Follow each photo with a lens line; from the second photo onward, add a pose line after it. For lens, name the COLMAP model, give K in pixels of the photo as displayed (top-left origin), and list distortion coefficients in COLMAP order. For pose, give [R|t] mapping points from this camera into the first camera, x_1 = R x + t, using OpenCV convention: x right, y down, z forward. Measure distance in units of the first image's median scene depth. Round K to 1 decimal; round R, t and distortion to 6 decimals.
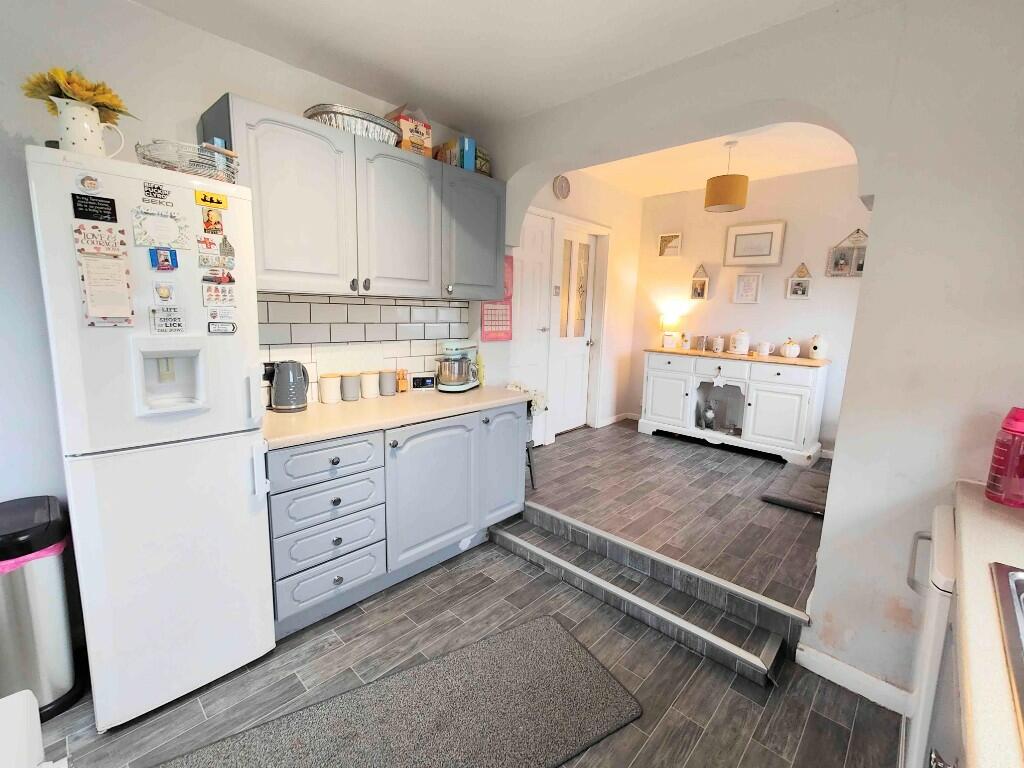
lens RADIAL K [[450.7, 0, 514.8], [0, 450.7, 378.4], [0, 0, 1]] dist [0.006629, 0.000396]
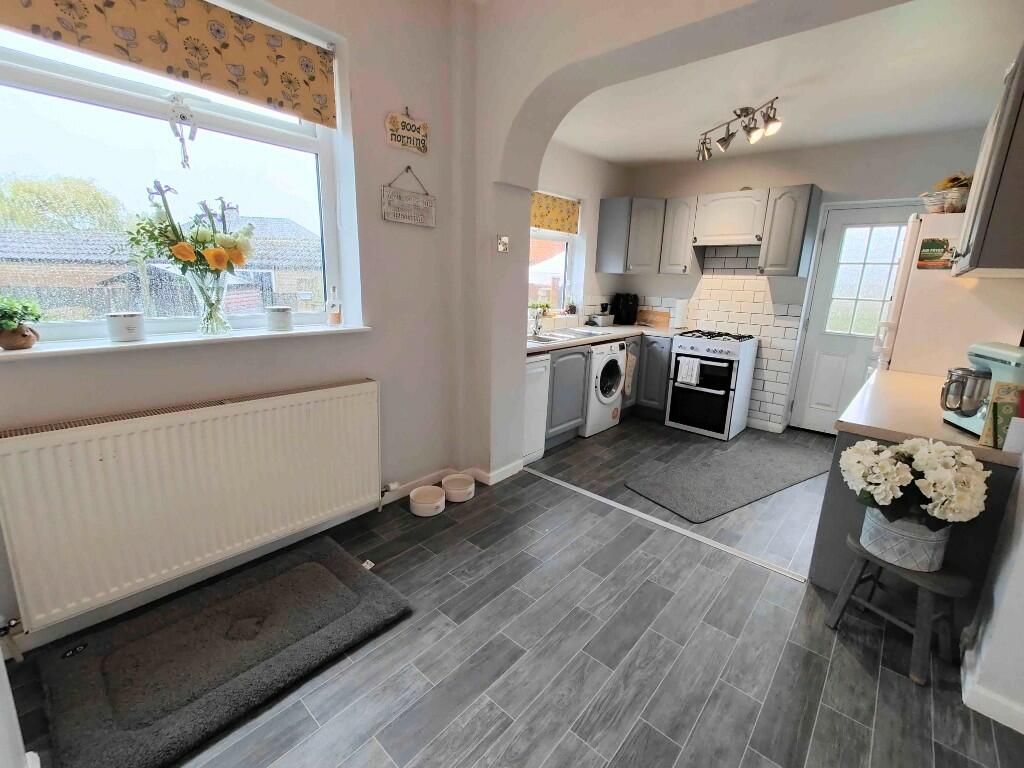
lens RADIAL K [[450.7, 0, 512.1], [0, 450.7, 379.1], [0, 0, 1]] dist [0.006629, 0.000396]
pose [[-0.998065, -0.055123, -0.028775, 0.443146], [-0.061873, 0.926446, 0.371308, -0.193506], [0.006190, 0.372370, -0.928064, 1.376721]]
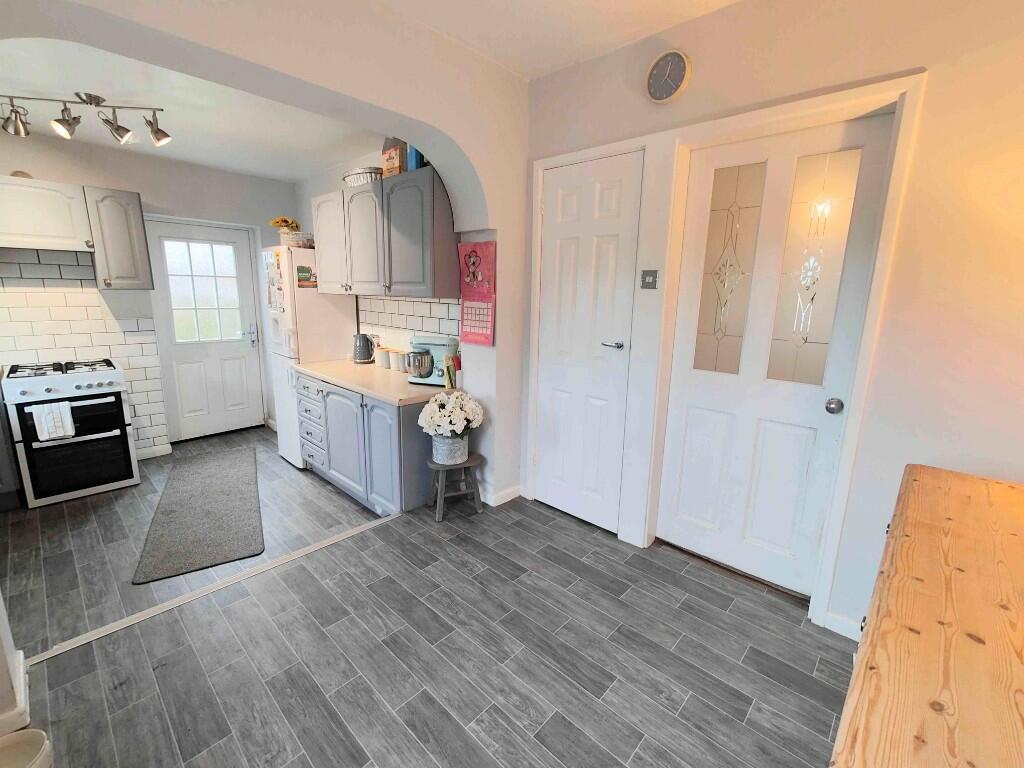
lens RADIAL K [[450.7, 0, 507.4], [0, 450.7, 380.7], [0, 0, 1]] dist [0.006629, 0.000396]
pose [[-0.010930, 0.171735, -0.985083, 0.823479], [-0.173043, 0.969953, 0.171017, -0.175253], [0.984854, 0.172331, 0.019116, 1.062949]]
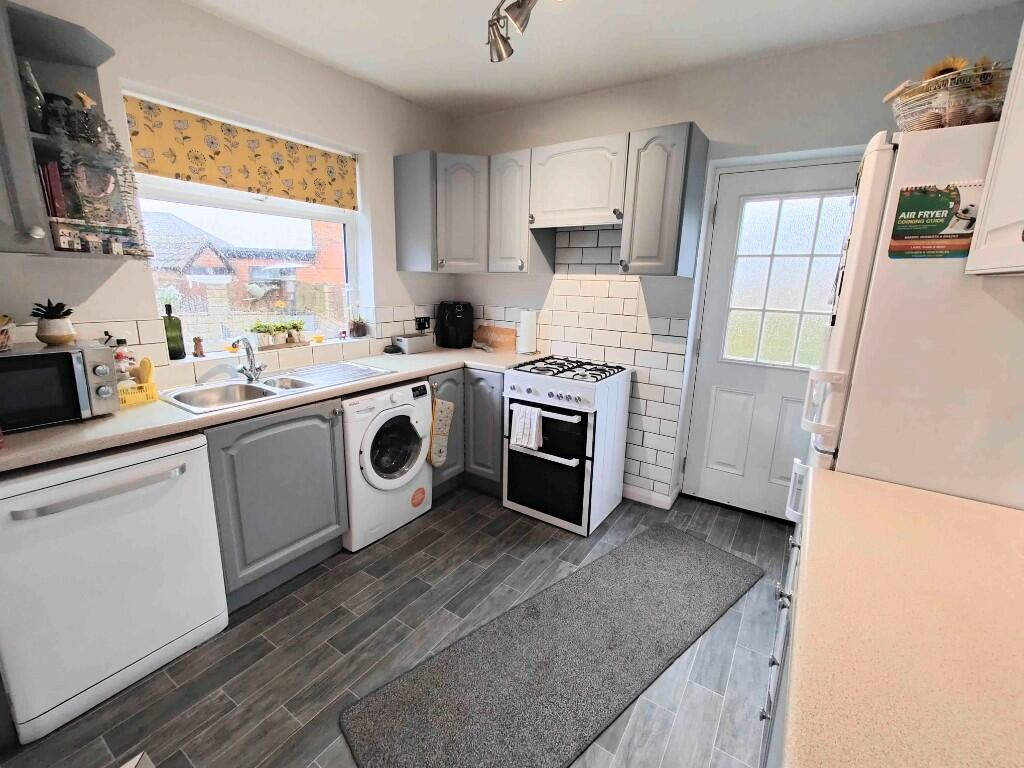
lens RADIAL K [[450.7, 0, 512.6], [0, 450.7, 379.4], [0, 0, 1]] dist [0.006629, 0.000396]
pose [[-0.985015, -0.016994, -0.171627, 0.055674], [-0.078845, 0.929427, 0.360485, -0.134905], [0.153389, 0.368615, -0.916839, 0.865178]]
